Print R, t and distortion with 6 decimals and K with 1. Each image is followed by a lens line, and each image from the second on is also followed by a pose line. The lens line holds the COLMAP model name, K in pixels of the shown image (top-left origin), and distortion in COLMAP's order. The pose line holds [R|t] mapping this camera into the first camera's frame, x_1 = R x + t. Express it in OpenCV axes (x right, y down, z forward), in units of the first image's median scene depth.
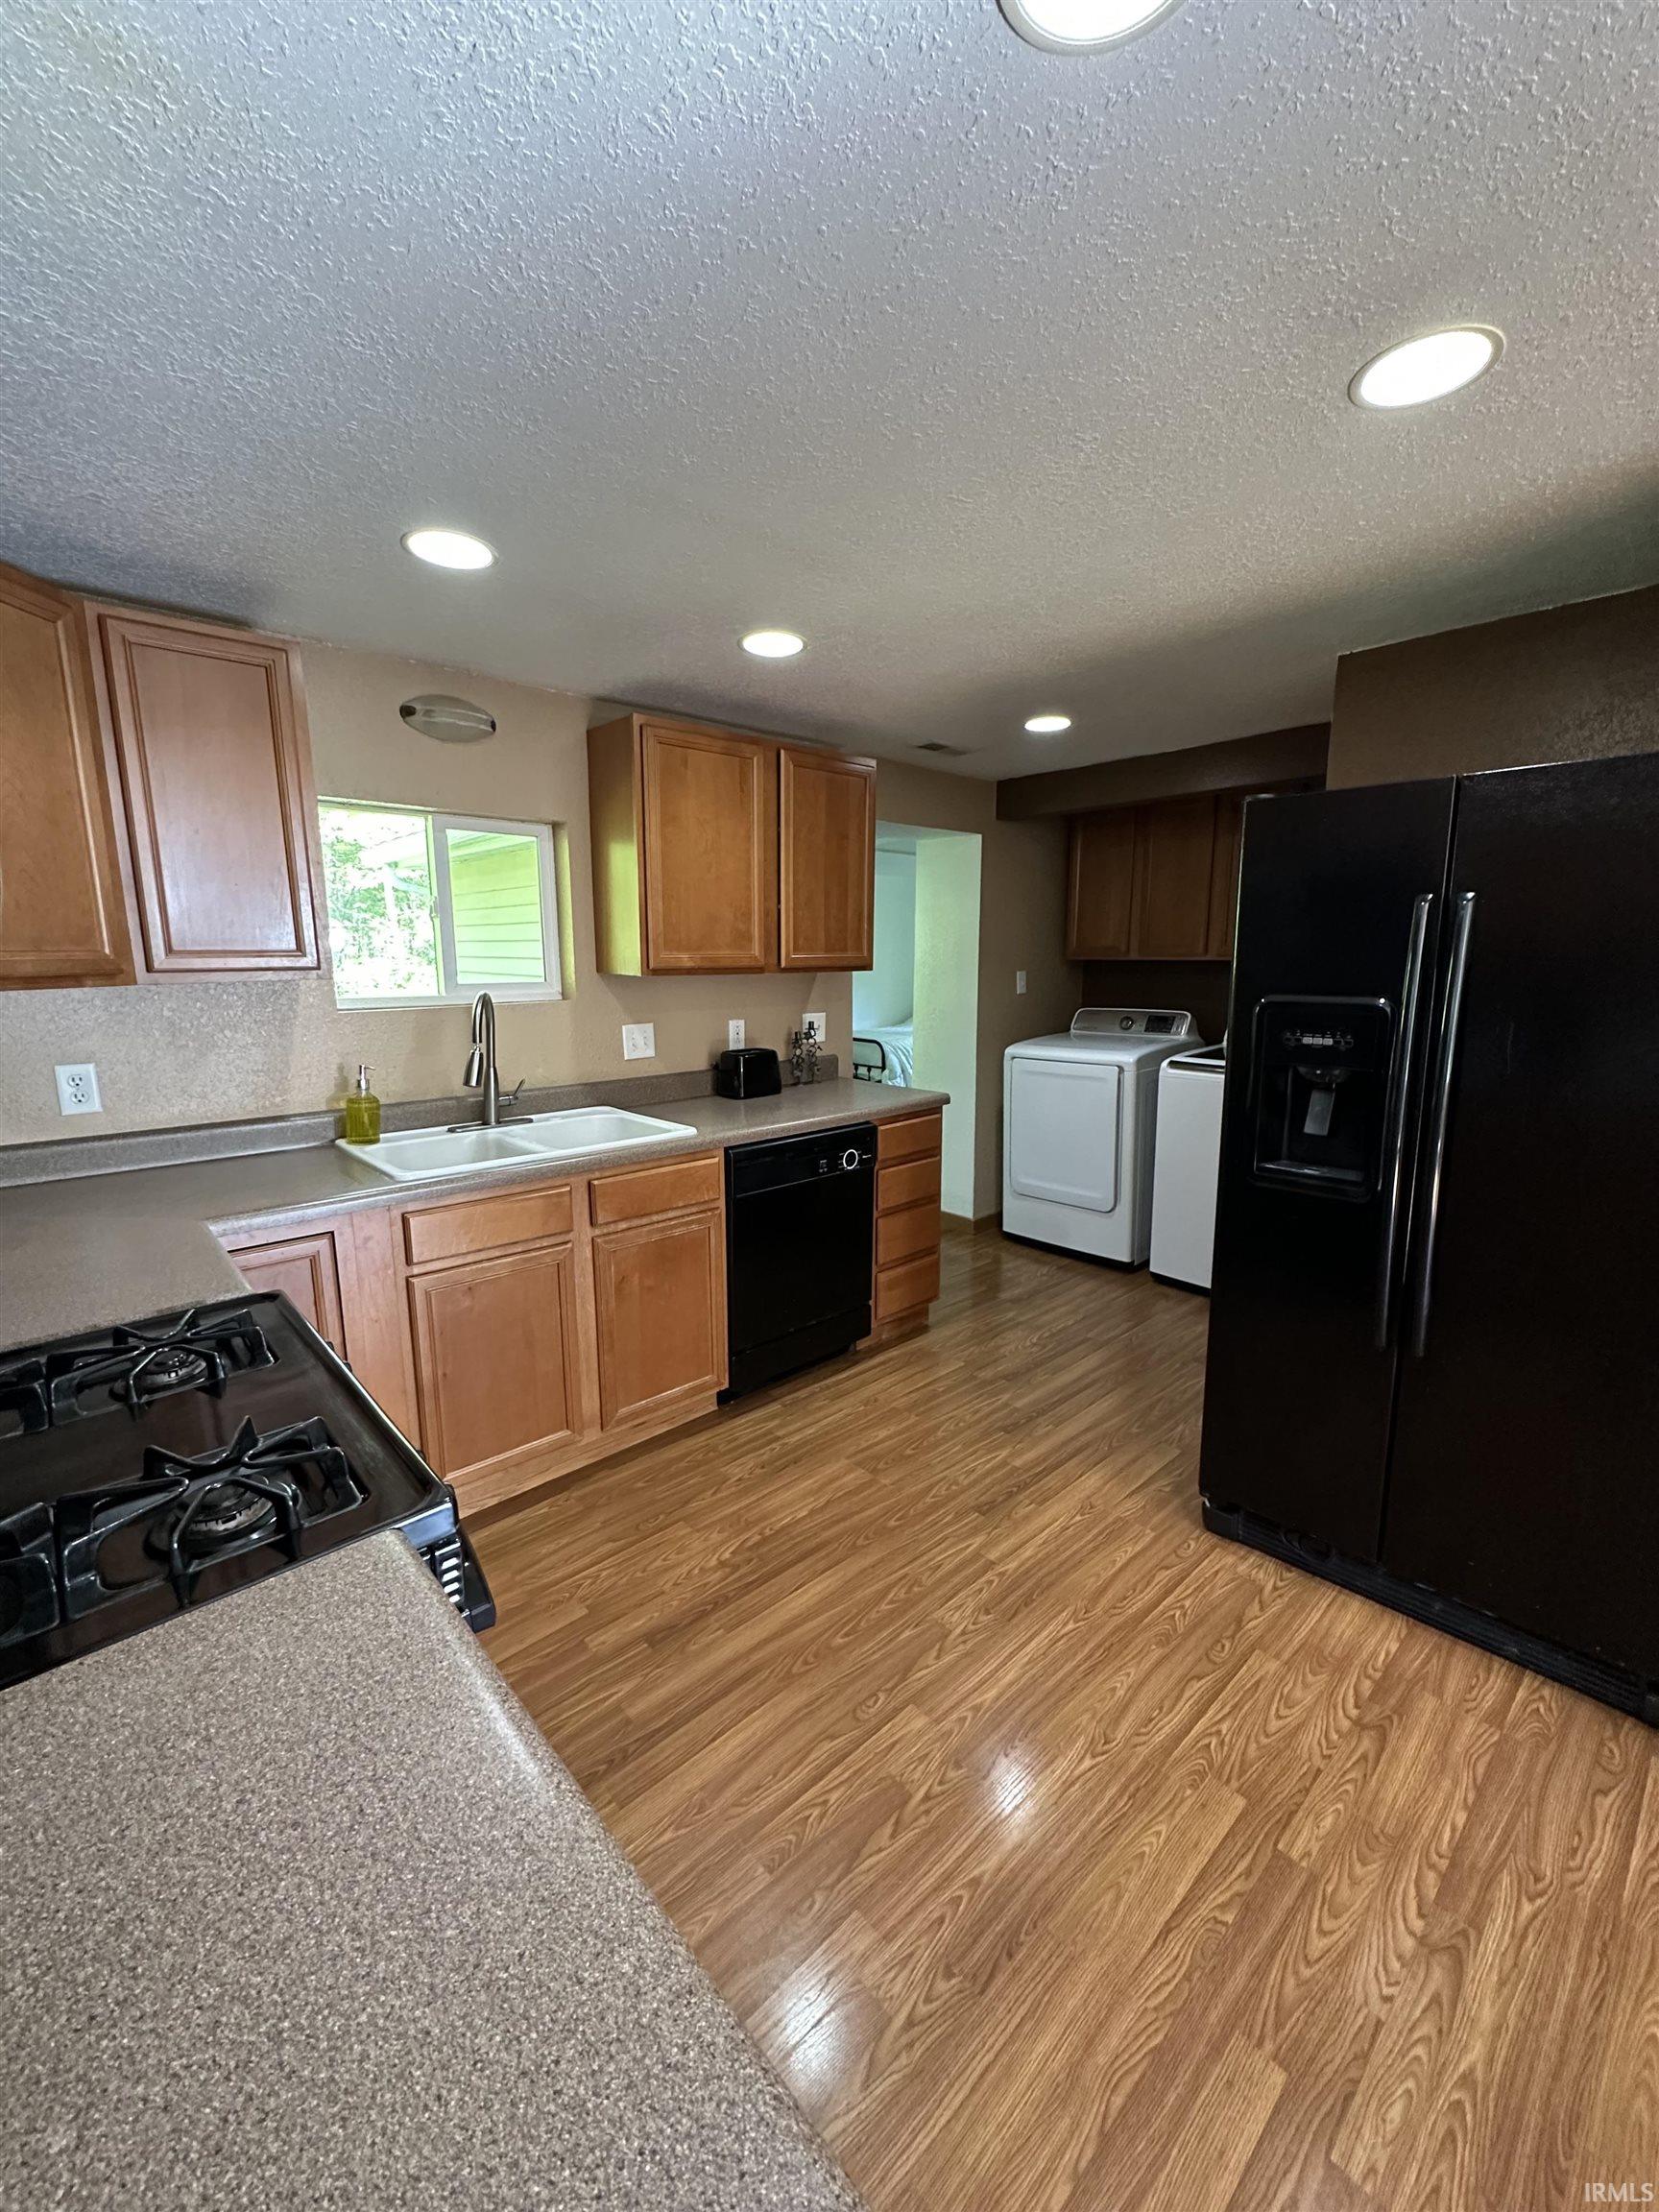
lens RADIAL K [[889.2, 0, 829.5], [0, 889.2, 1106.0], [0, 0, 1]] dist [0.006014, 0.000029]
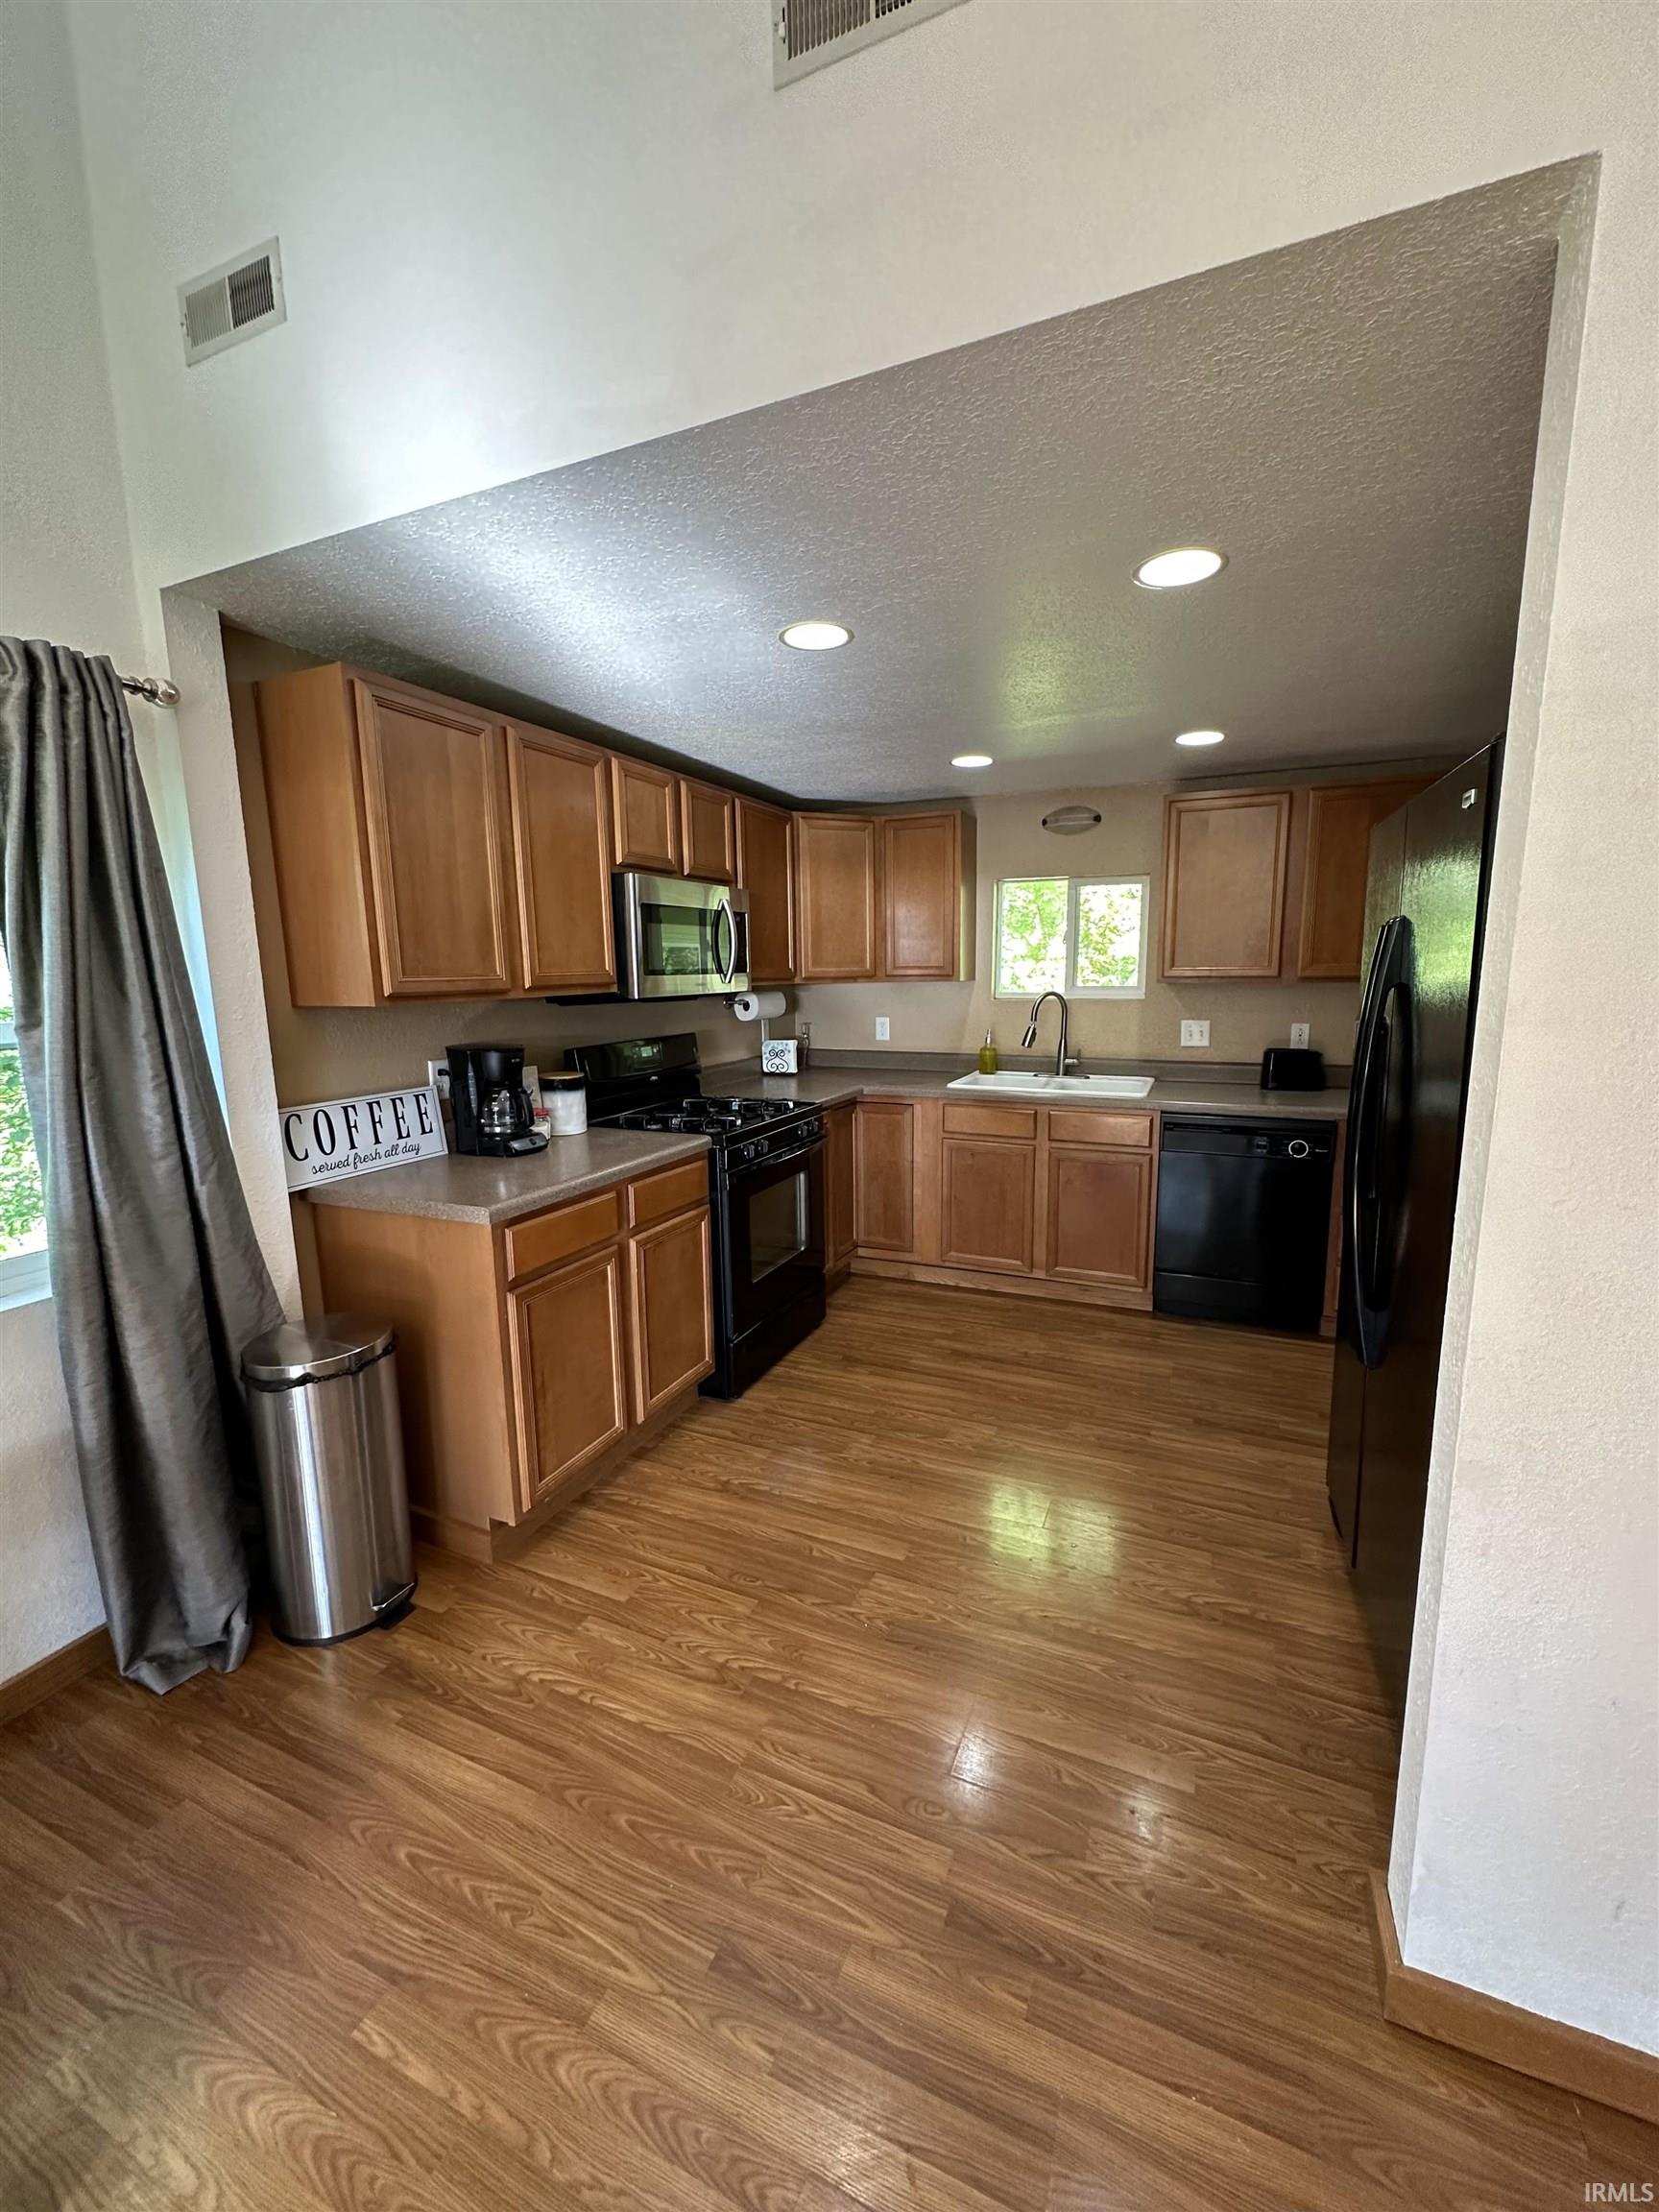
lens RADIAL K [[889.2, 0, 829.5], [0, 889.2, 1106.0], [0, 0, 1]] dist [0.006014, 0.000029]
pose [[0.405766, 0.144775, -0.902438, 0.931712], [-0.147021, 0.984856, 0.091892, -0.011594], [0.902075, 0.095391, 0.420906, -0.018757]]
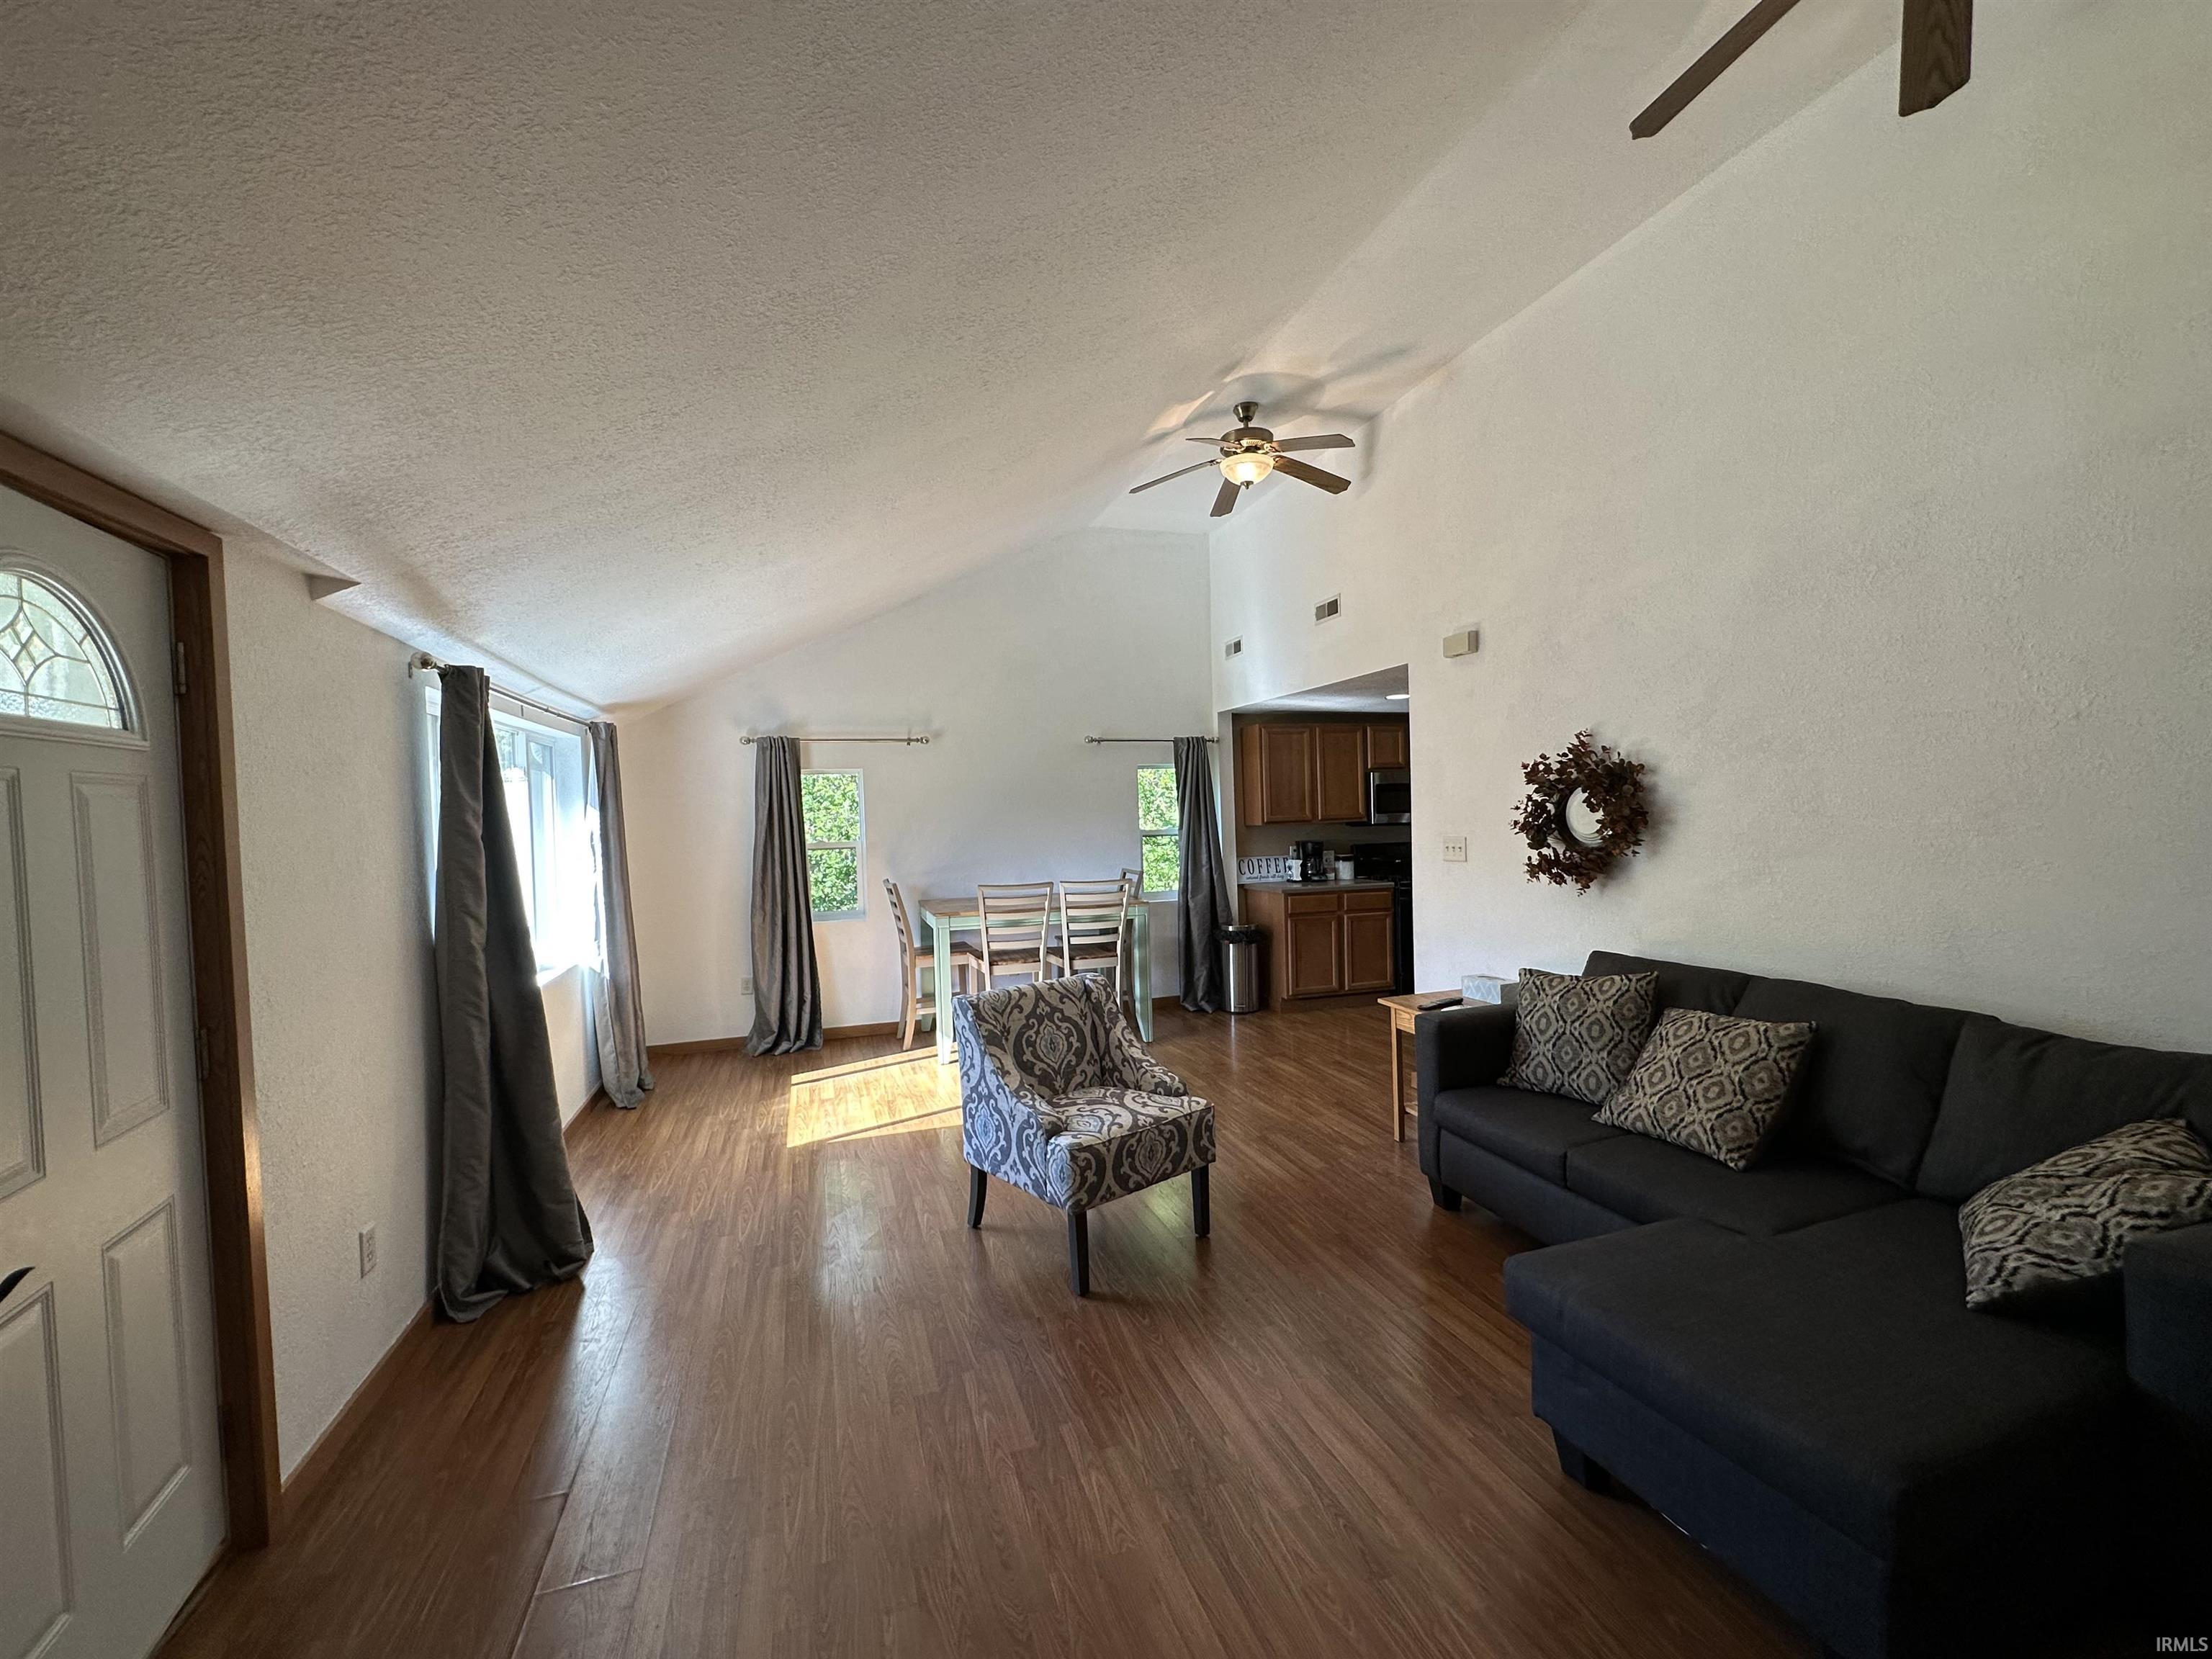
lens RADIAL K [[889.2, 0, 1106.0], [0, 889.2, 829.5], [0, 0, 1]] dist [0.006014, 0.000029]
pose [[-0.407563, 0.037676, -0.912399, 2.606607], [-0.123295, 0.987729, 0.095862, -0.149311], [0.904815, 0.151564, -0.397917, 0.577636]]
